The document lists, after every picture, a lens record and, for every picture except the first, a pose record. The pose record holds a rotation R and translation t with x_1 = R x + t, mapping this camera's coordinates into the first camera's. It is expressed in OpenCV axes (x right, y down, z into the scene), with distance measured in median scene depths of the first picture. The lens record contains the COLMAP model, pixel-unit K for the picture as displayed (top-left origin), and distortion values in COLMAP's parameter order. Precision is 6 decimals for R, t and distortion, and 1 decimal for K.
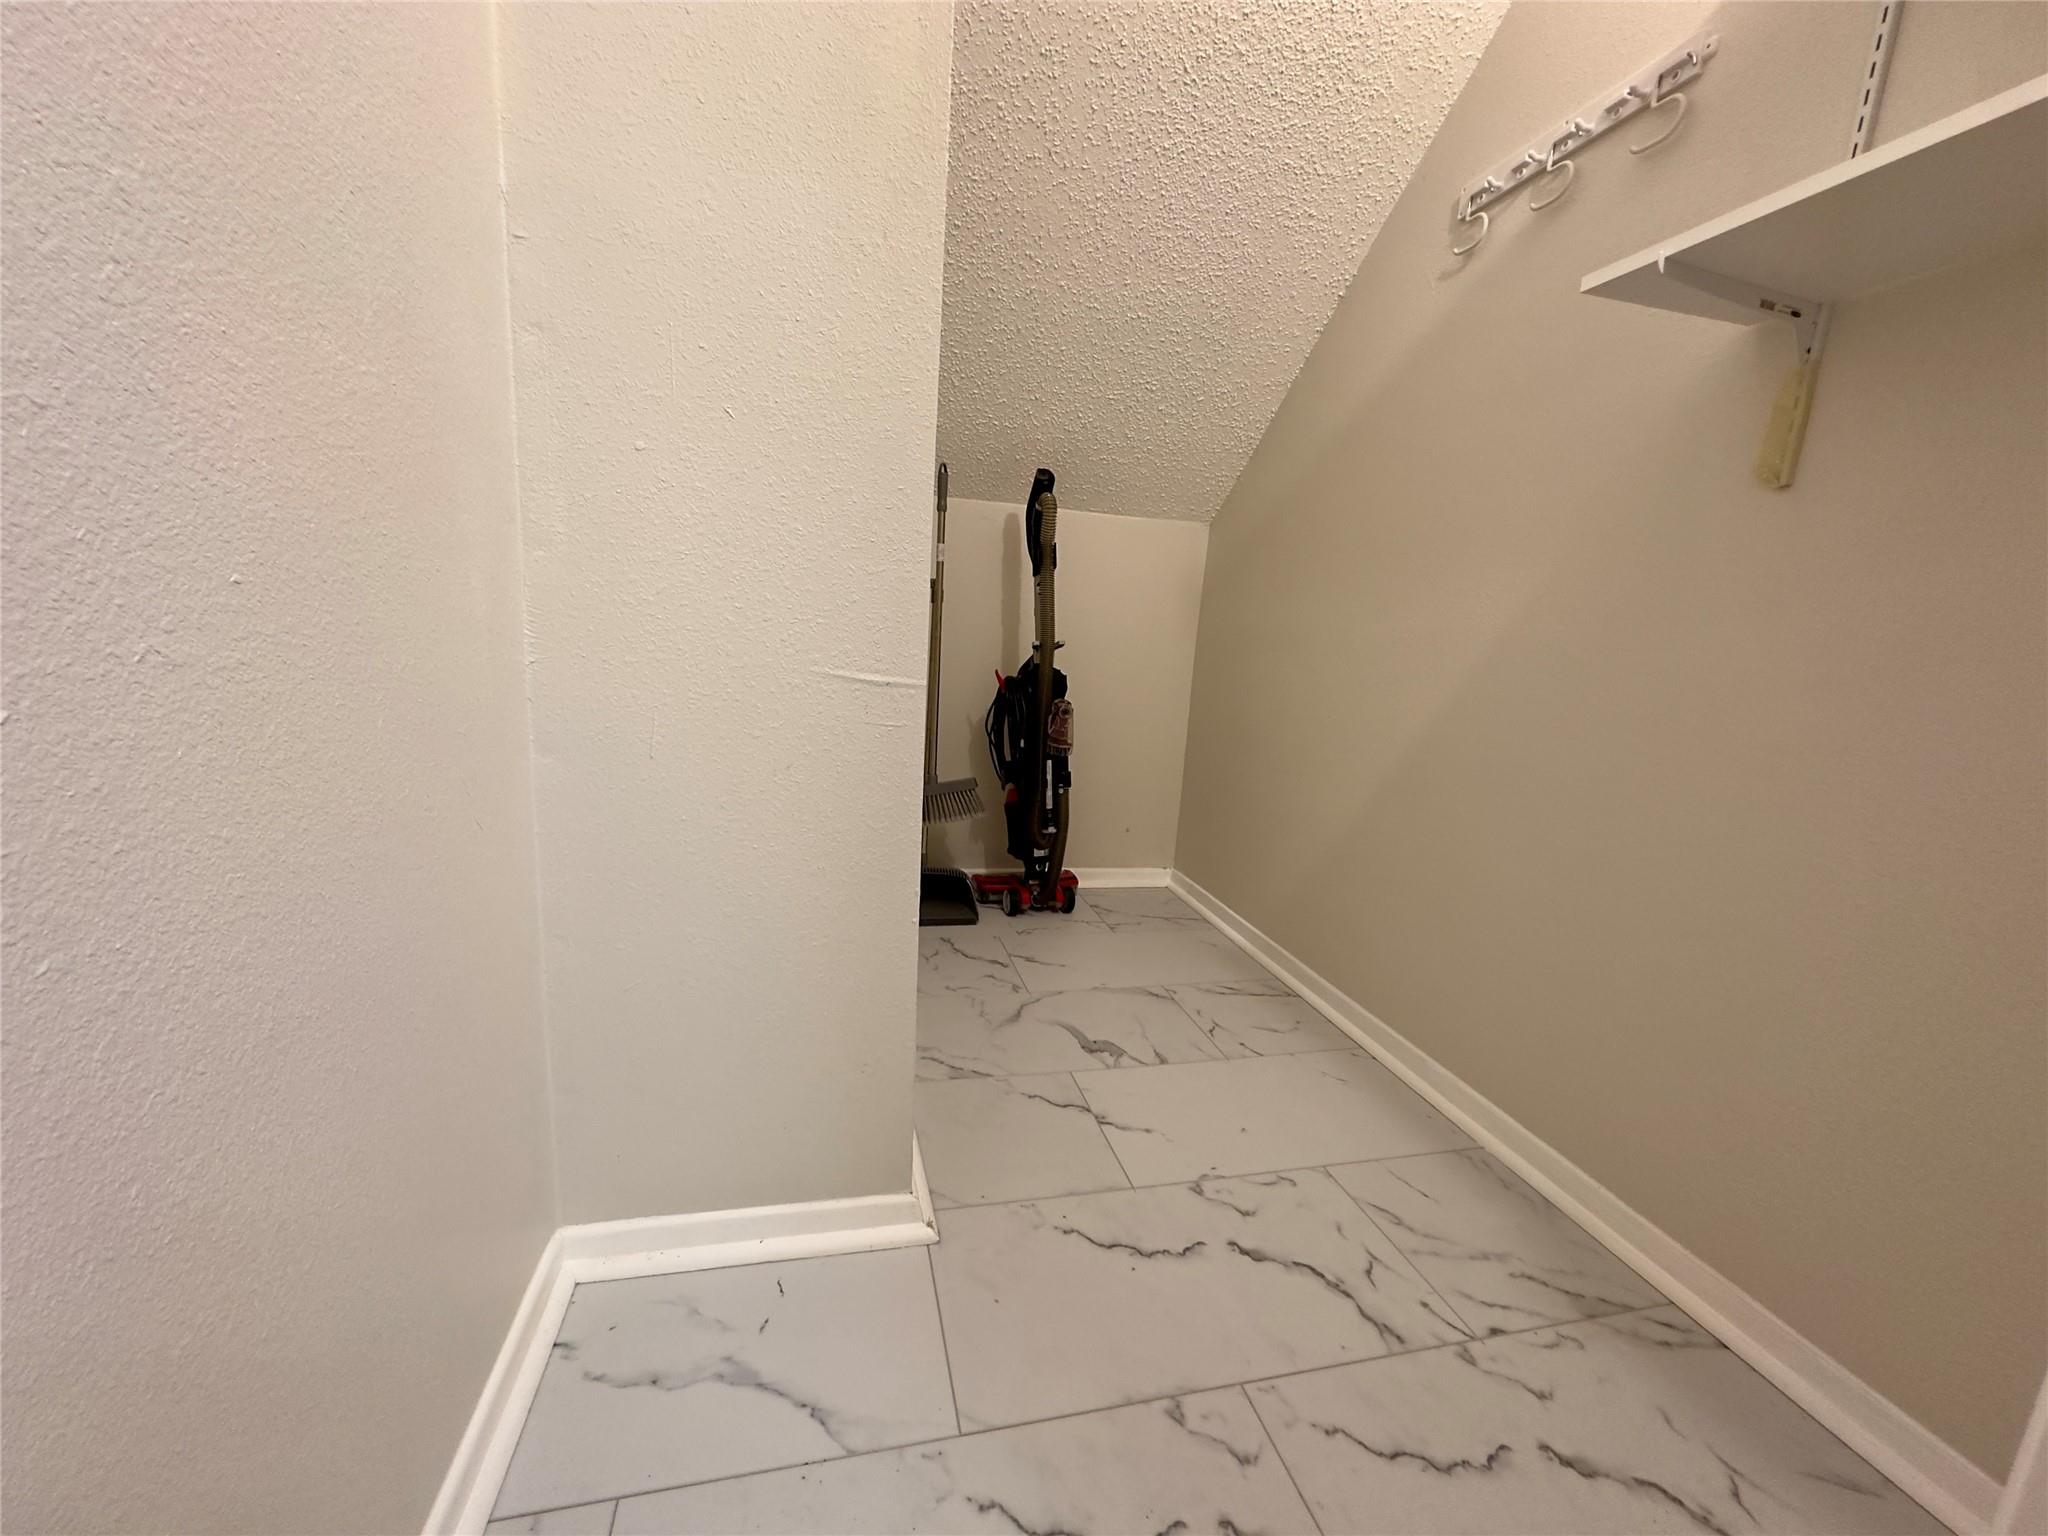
lens RADIAL K [[817.4, 0, 1021.5], [0, 817.4, 771.9], [0, 0, 1]] dist [0.002390, -0.000431]
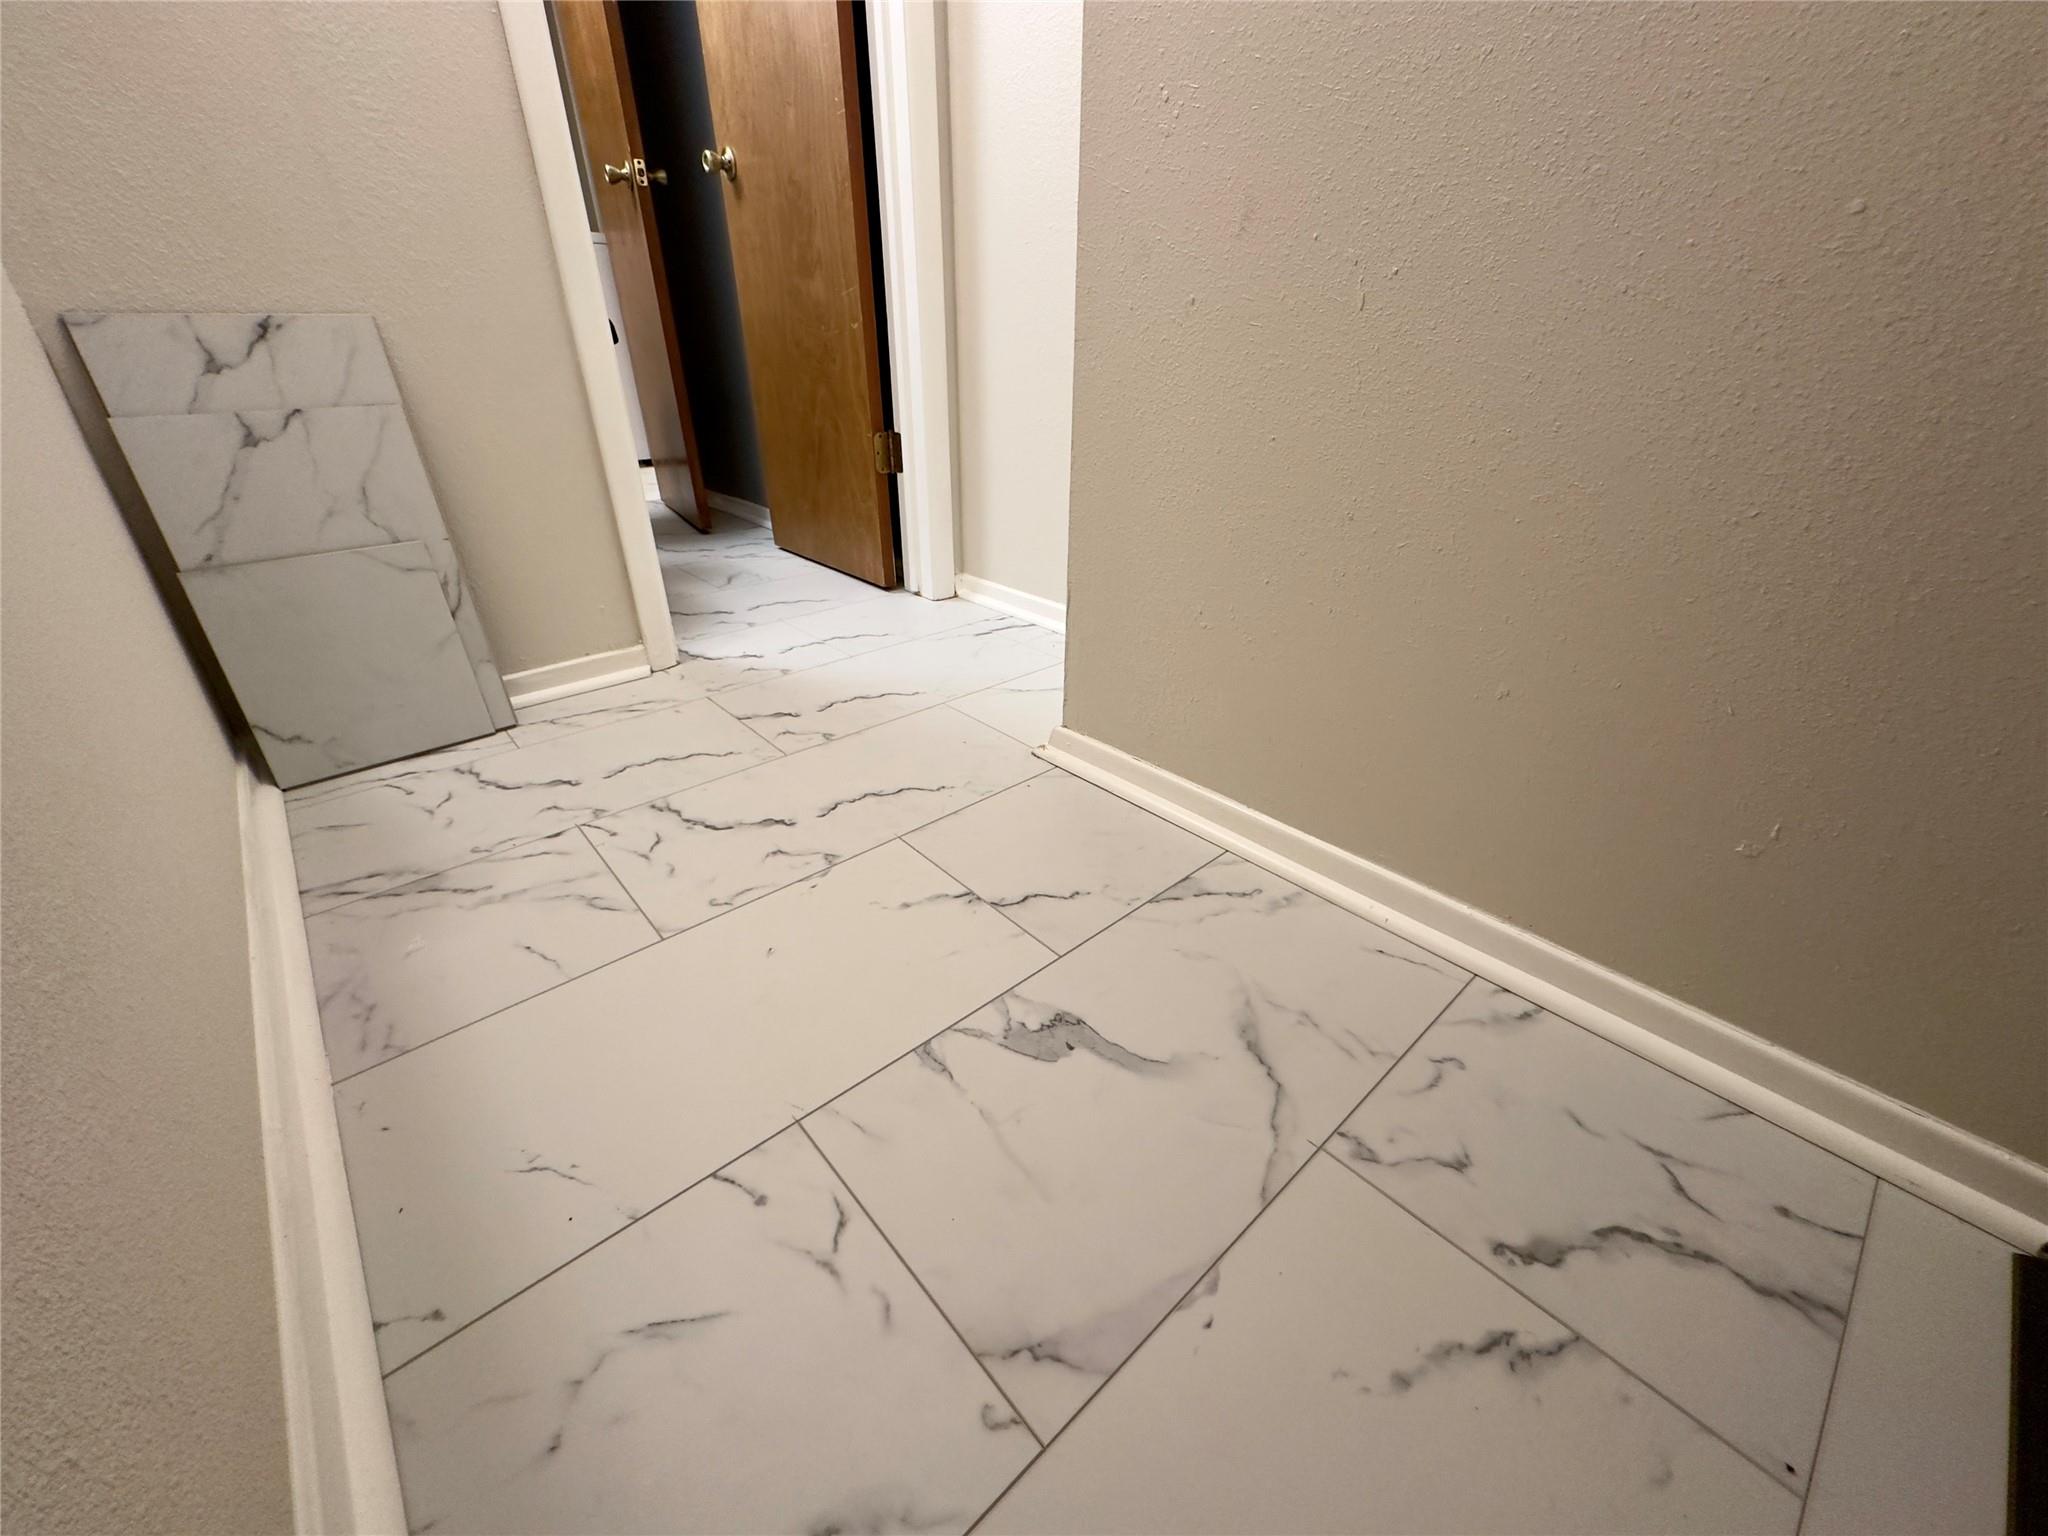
lens RADIAL K [[817.4, 0, 1026.1], [0, 817.4, 766.3], [0, 0, 1]] dist [0.002390, -0.000431]
pose [[-0.881509, 0.167284, -0.441540, 0.415704], [-0.141841, 0.798125, 0.585557, -0.118181], [0.450359, 0.578802, -0.679827, 1.694345]]
